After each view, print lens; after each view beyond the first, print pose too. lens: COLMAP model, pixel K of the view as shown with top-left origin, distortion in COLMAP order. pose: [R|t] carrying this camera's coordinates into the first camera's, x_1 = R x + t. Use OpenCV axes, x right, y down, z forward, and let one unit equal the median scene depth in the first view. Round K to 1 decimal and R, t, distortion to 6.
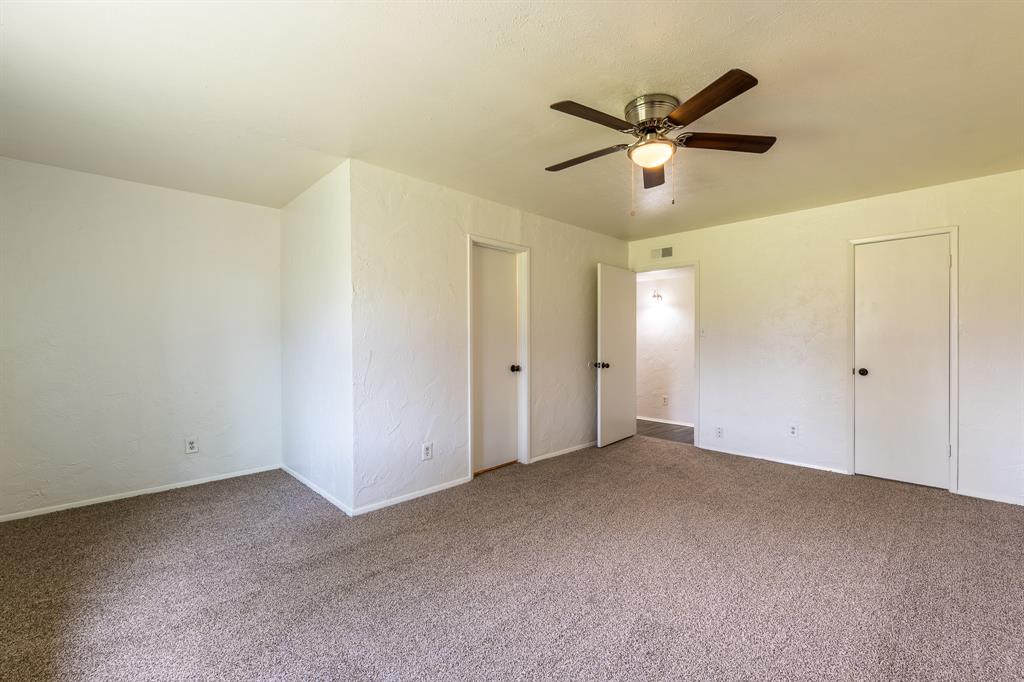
lens RADIAL K [[423.6, 0, 517.6], [0, 423.6, 336.5], [0, 0, 1]] dist [0.001090, -0.000049]
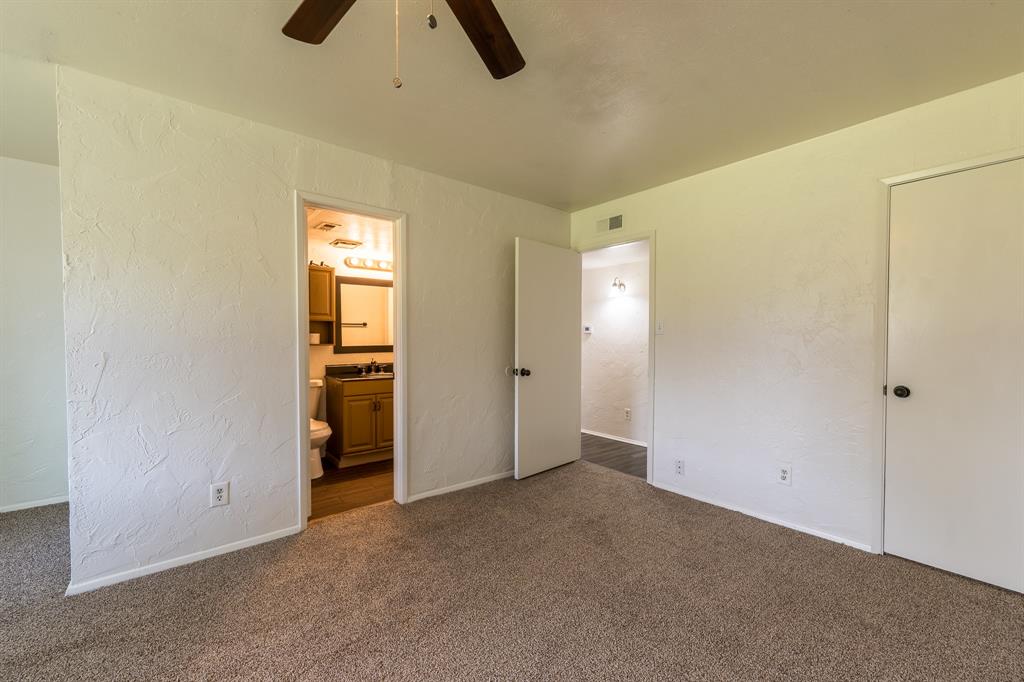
lens RADIAL K [[406.7, 0, 486.6], [0, 406.7, 342.3], [0, 0, 1]] dist [0.000074, 0.000229]
pose [[0.993809, 0.004288, -0.111021, 0.242794], [-0.002568, 0.999875, 0.015626, 0.003694], [0.111074, -0.015244, 0.993695, 0.299382]]
